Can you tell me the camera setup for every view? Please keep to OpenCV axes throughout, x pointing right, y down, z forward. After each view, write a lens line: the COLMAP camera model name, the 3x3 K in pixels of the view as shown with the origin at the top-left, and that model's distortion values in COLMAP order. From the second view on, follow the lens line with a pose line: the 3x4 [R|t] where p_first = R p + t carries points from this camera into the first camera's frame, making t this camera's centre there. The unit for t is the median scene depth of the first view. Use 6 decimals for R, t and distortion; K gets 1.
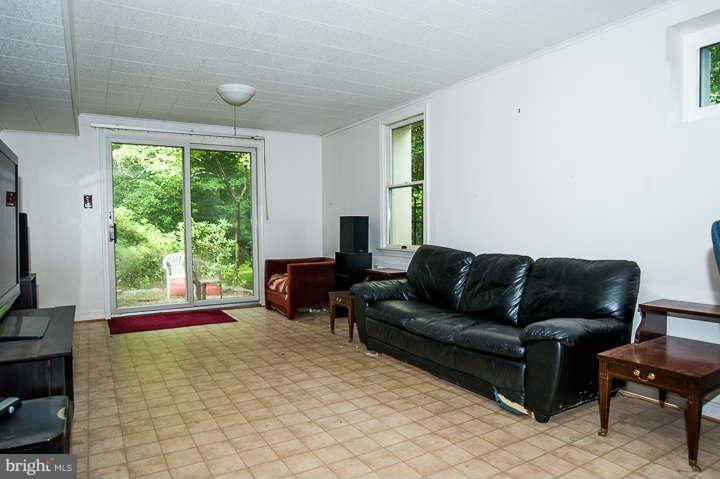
lens RADIAL K [[459.4, 0, 356.8], [0, 459.4, 247.8], [0, 0, 1]] dist [-0.070118, 0.002401]
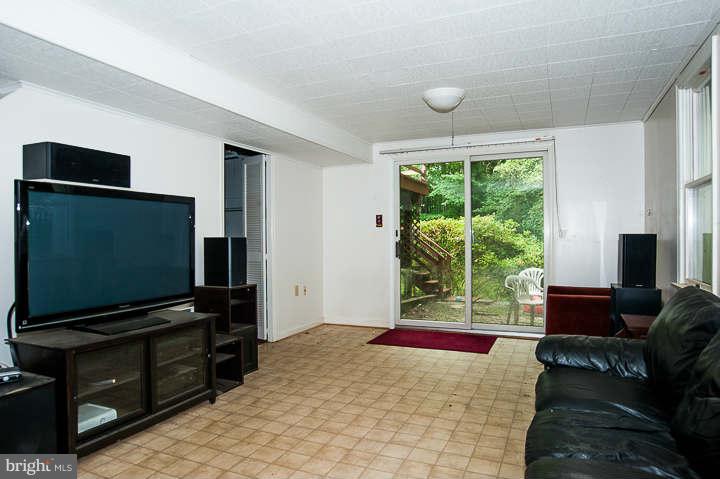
lens RADIAL K [[459.4, 0, 356.8], [0, 459.4, 247.8], [0, 0, 1]] dist [-0.070118, 0.002401]
pose [[0.585189, 0.022616, -0.810582, 0.354389], [-0.037721, 0.999288, 0.000649, -0.040351], [0.810019, 0.030196, 0.585625, 0.335007]]
